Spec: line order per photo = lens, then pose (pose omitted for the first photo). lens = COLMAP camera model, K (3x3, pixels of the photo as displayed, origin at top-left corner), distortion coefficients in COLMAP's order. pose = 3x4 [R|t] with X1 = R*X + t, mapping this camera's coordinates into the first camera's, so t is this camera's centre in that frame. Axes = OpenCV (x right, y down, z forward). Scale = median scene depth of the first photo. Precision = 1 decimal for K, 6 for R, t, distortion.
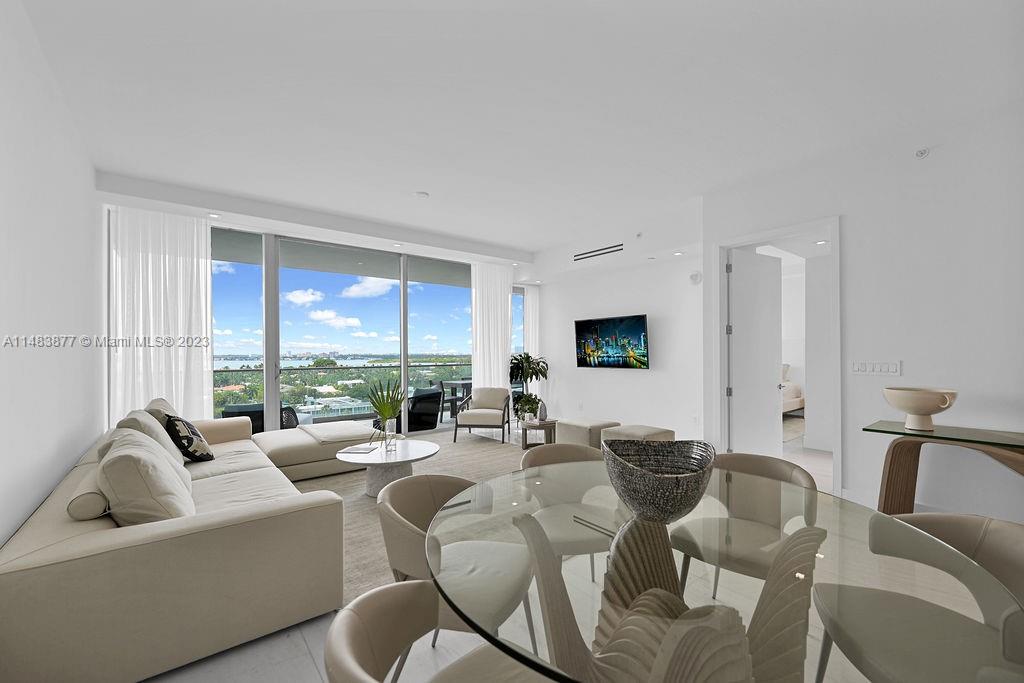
lens RADIAL K [[422.1, 0, 514.2], [0, 422.1, 349.4], [0, 0, 1]] dist [0.000014, -0.000086]
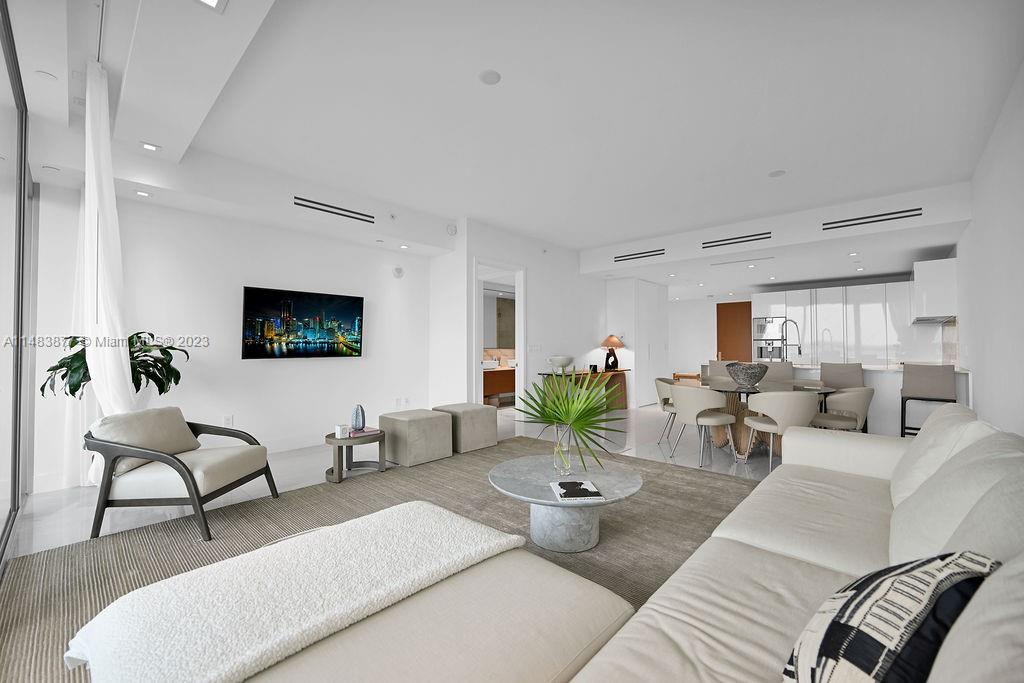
lens RADIAL K [[415.0, 0, 509.0], [0, 415.0, 345.3], [0, 0, 1]] dist [-0.000516, 0.000136]
pose [[-0.133186, 0.013056, 0.991005, -0.619064], [-0.006865, 0.999877, -0.014096, 0.032292], [-0.991067, -0.008681, -0.133080, 0.783864]]
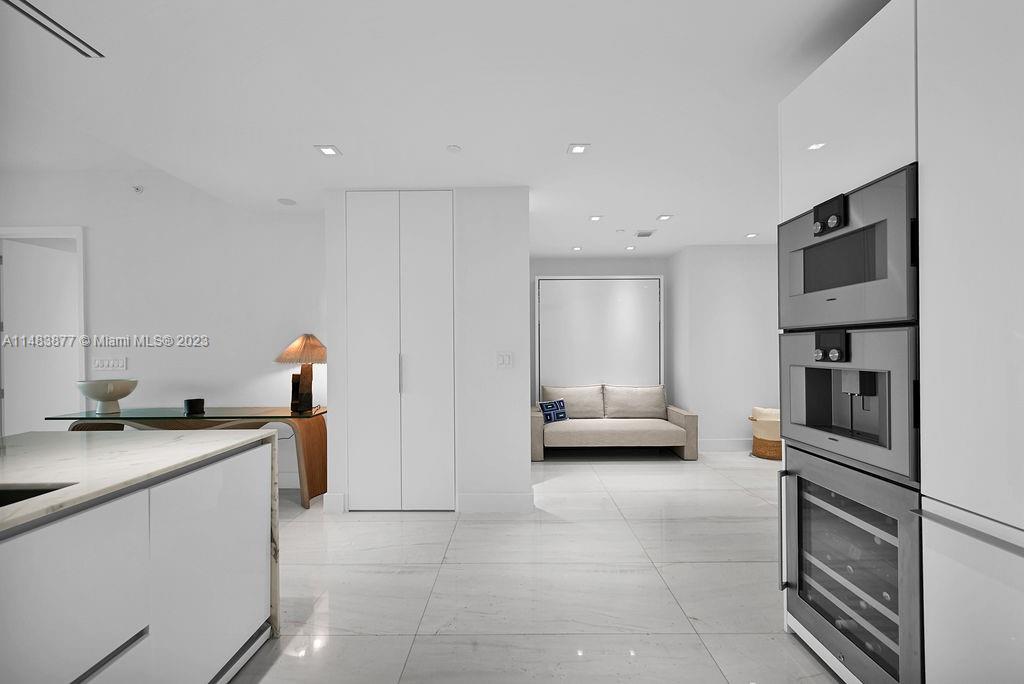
lens RADIAL K [[422.1, 0, 514.2], [0, 422.1, 349.9], [0, 0, 1]] dist [0.000014, -0.000086]
pose [[0.633662, 0.003396, 0.773602, 0.376684], [-0.002066, 0.999994, -0.002697, 0.003187], [-0.773607, 0.000111, 0.633666, -0.344413]]
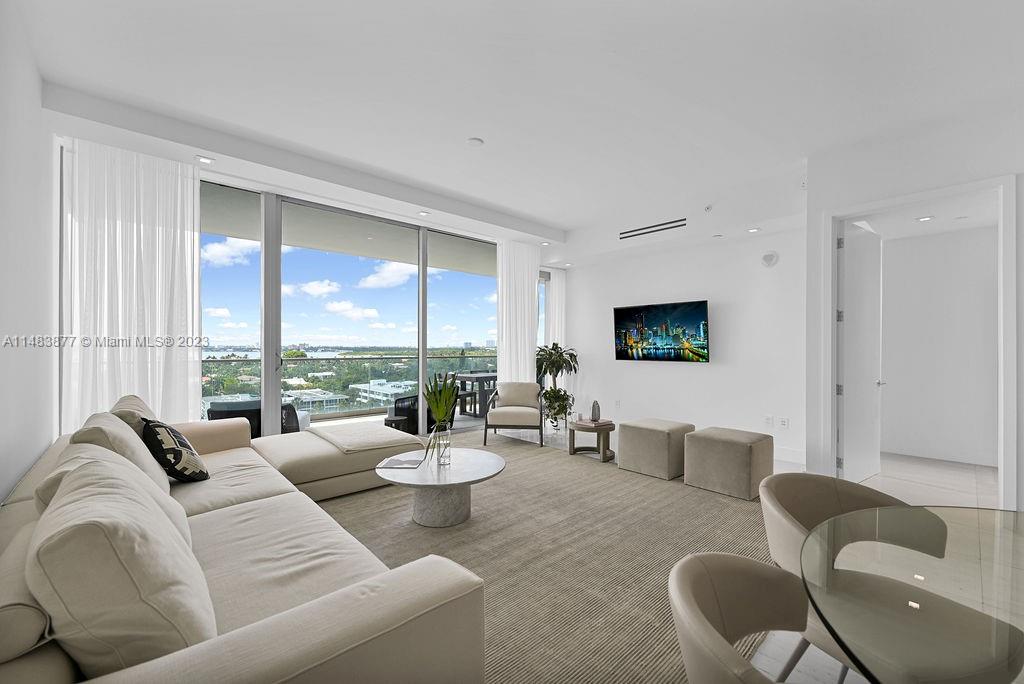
lens RADIAL K [[415.0, 0, 509.0], [0, 415.0, 345.8], [0, 0, 1]] dist [-0.000516, 0.000136]
pose [[0.998394, 0.010725, 0.055619, -0.144333], [-0.011054, 0.999923, 0.005606, 0.010938], [-0.055554, -0.006211, 0.998436, 0.154367]]
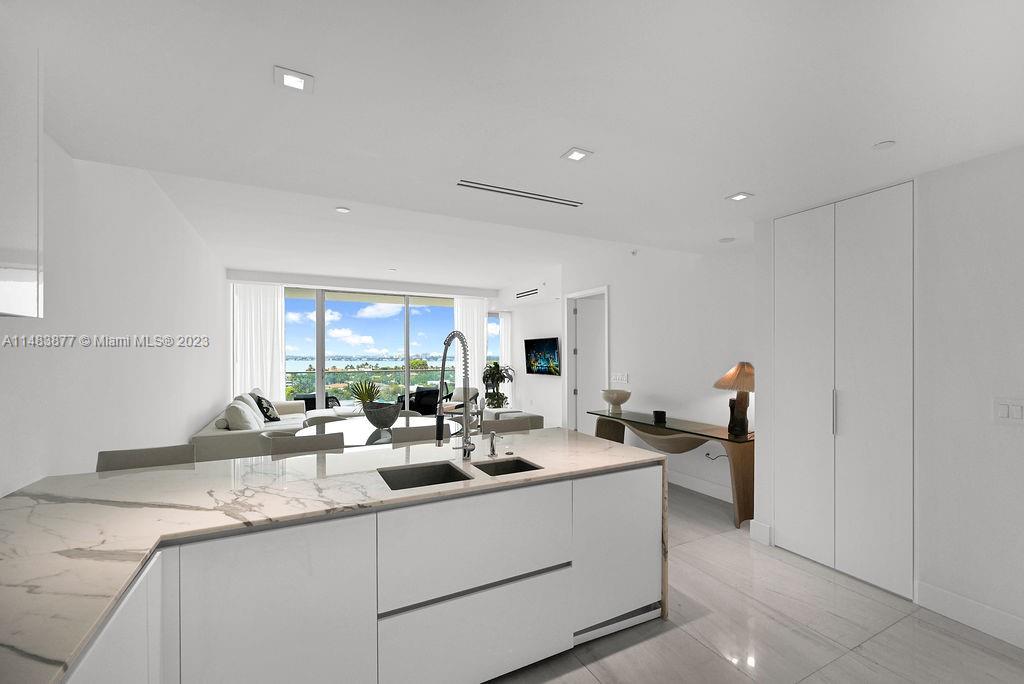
lens RADIAL K [[426.8, 0, 515.9], [0, 426.8, 355.0], [0, 0, 1]] dist [0.000921, 0.000066]
pose [[0.980675, 0.005329, -0.195572, 0.445269], [-0.003734, 0.999957, 0.008523, -0.034457], [0.195609, -0.007628, 0.980652, -0.426155]]
